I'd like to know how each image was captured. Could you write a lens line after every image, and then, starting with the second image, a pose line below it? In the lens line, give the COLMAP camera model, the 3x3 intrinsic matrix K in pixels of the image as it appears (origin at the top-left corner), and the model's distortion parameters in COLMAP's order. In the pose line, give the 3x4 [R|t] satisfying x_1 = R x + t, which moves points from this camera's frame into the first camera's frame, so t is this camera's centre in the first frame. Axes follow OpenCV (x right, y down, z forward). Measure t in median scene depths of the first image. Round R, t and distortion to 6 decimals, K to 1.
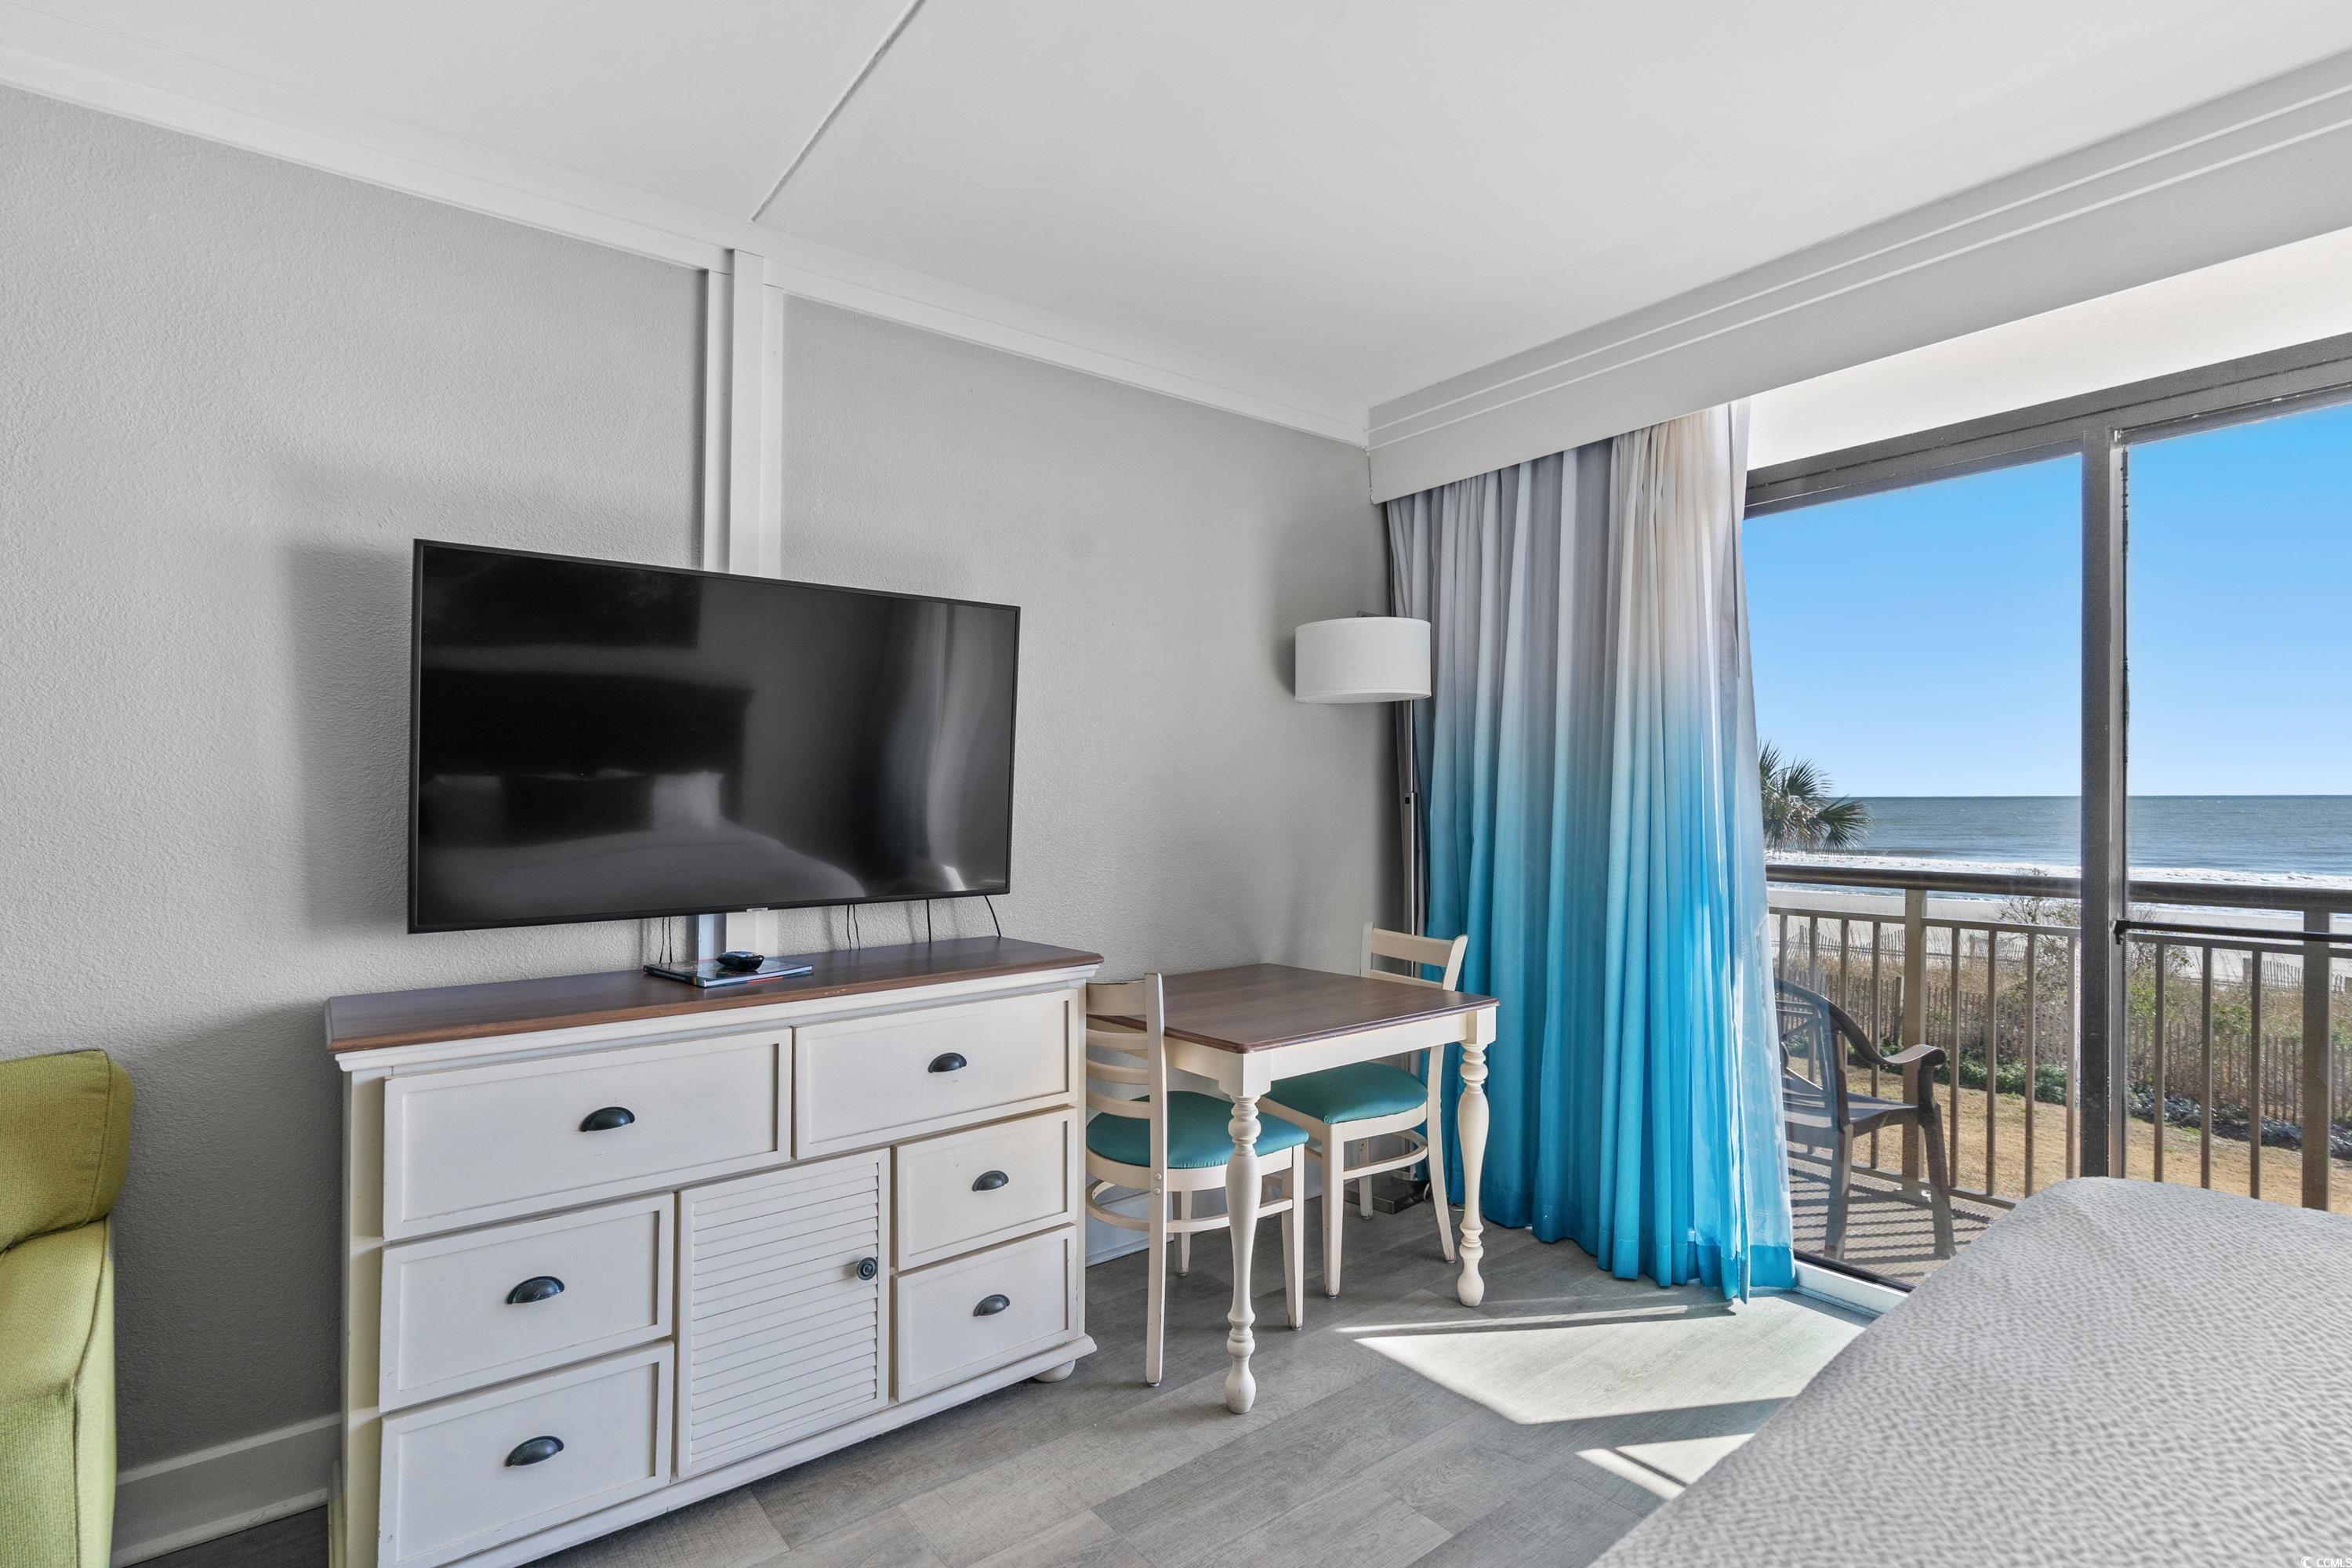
lens RADIAL K [[1080.5, 0, 1209.6], [0, 1080.5, 830.1], [0, 0, 1]] dist [-0.017304, 0.002996]
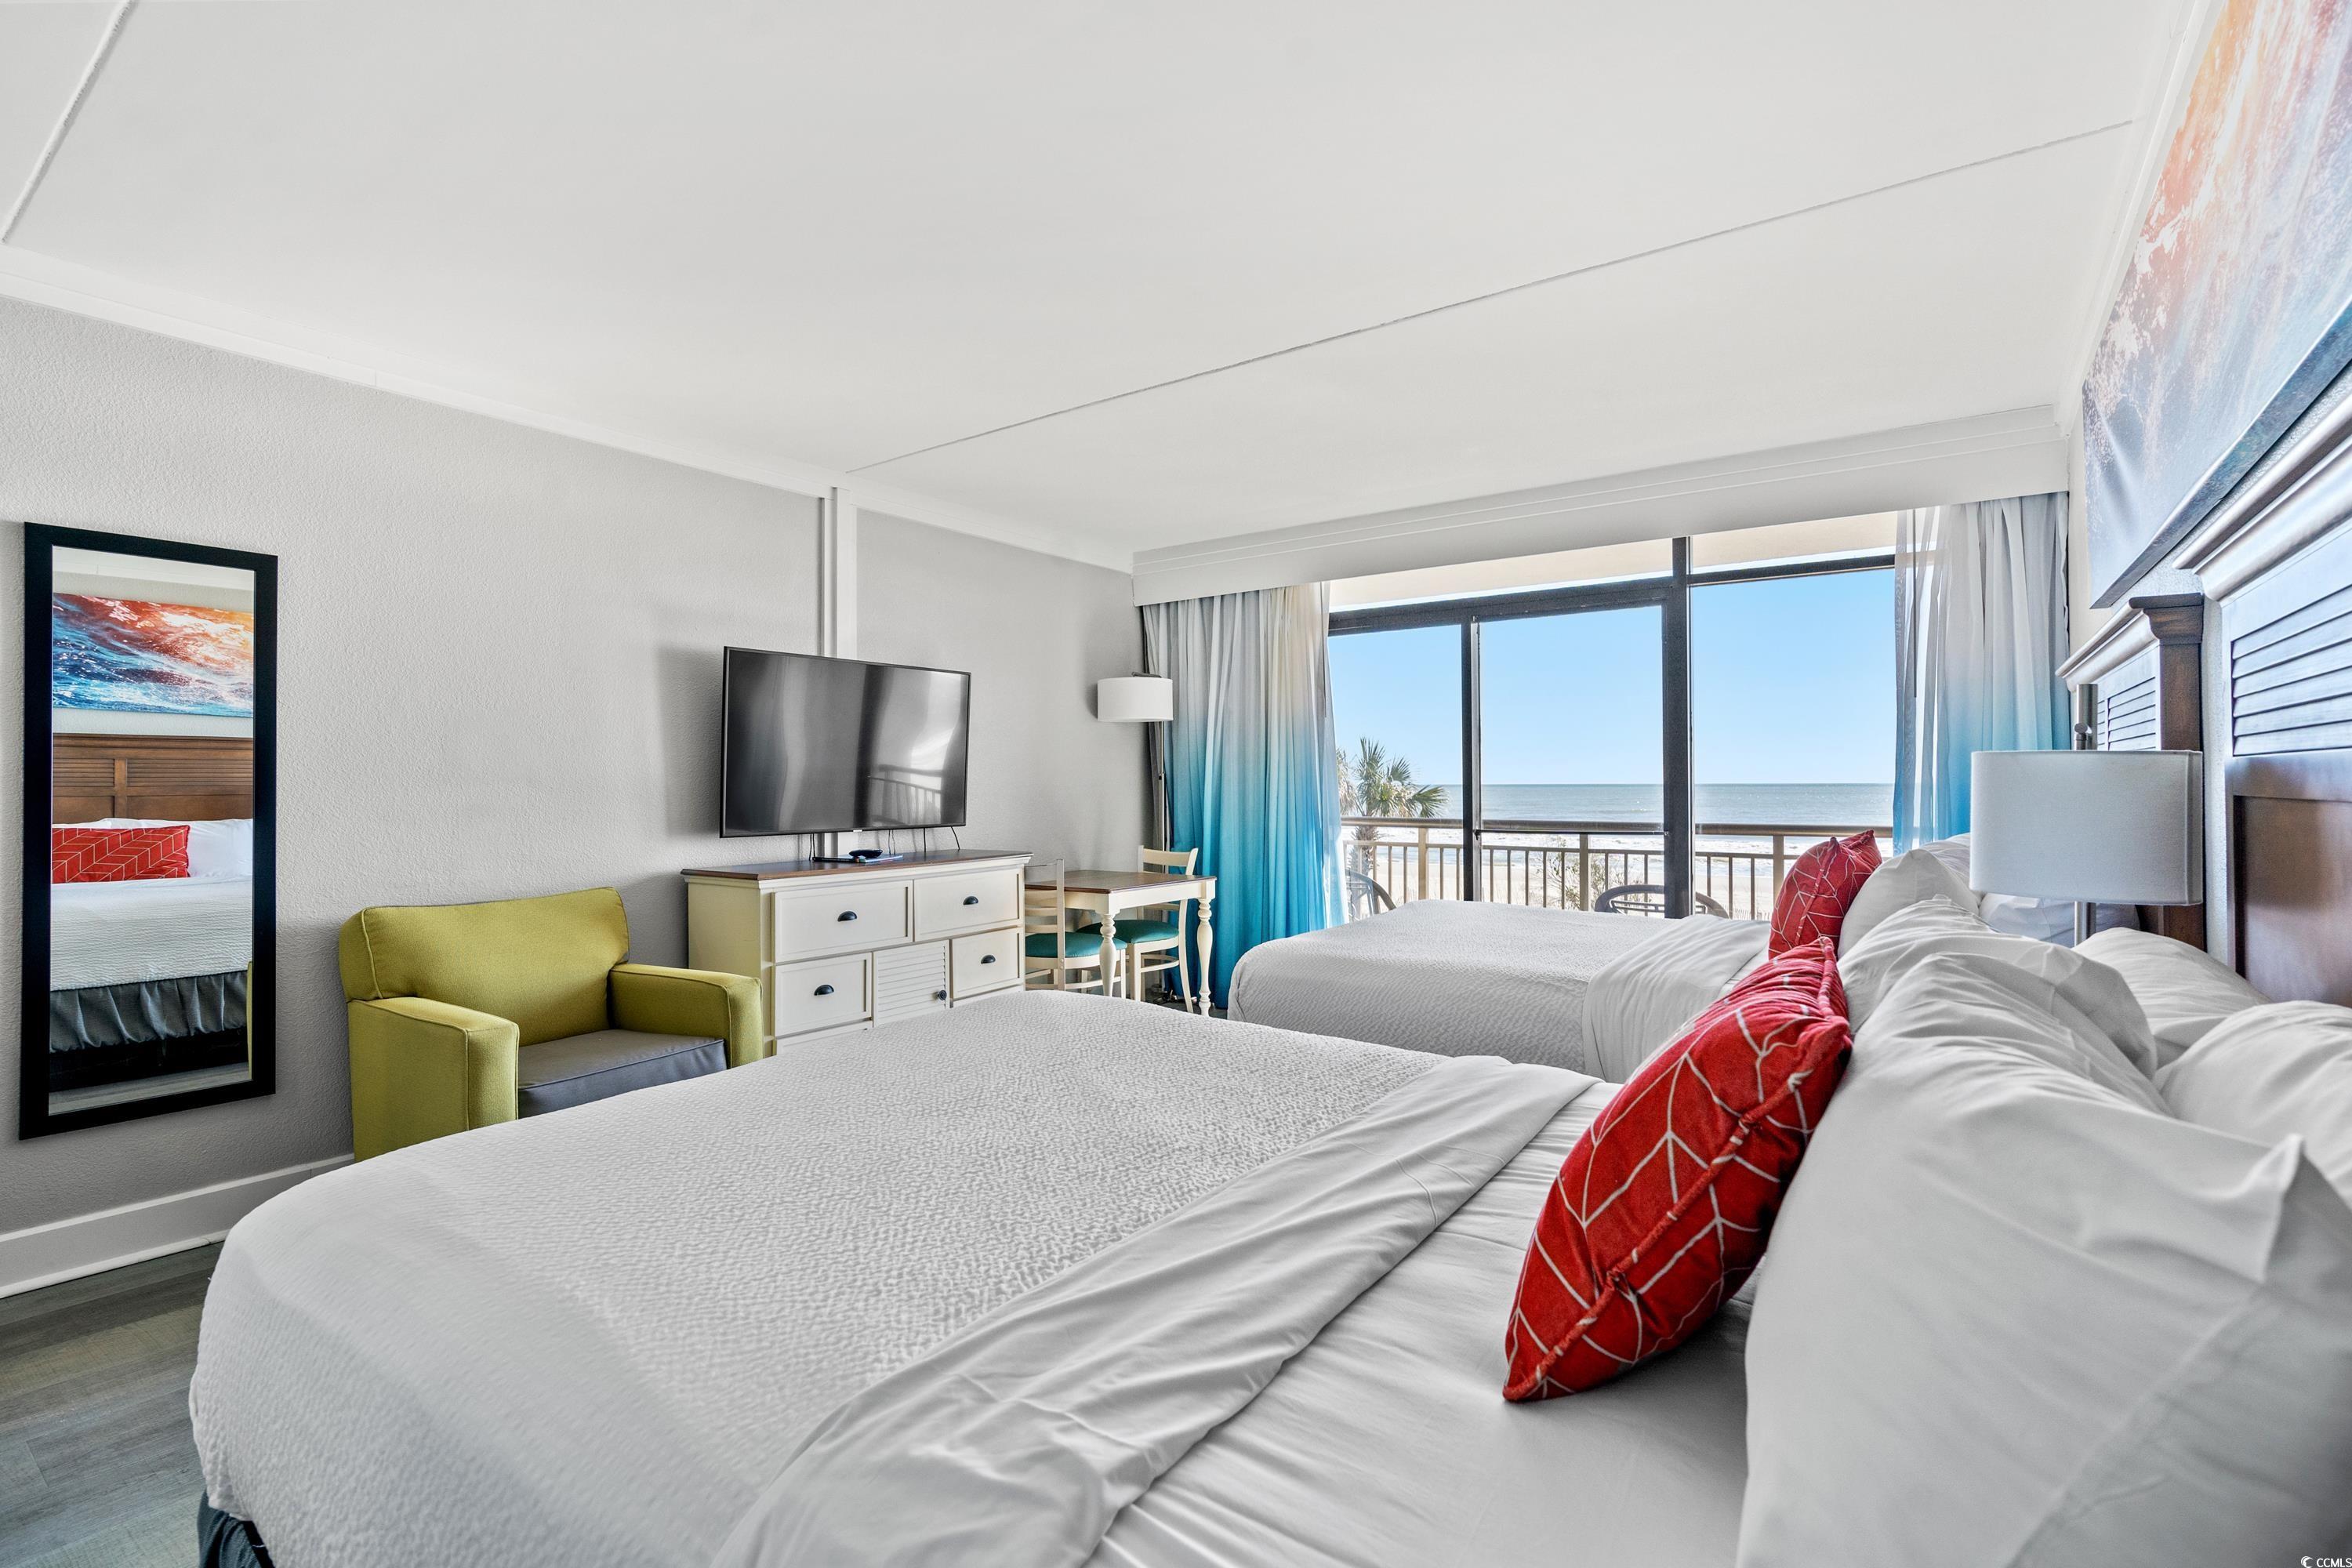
lens RADIAL K [[1080.5, 0, 1182.2], [0, 1080.5, 772.1], [0, 0, 1]] dist [-0.017304, 0.002996]
pose [[0.959767, 0.004681, 0.280760, -0.353604], [0.007197, 0.999123, -0.041260, 0.045463], [-0.280707, 0.041621, 0.958891, -0.905903]]
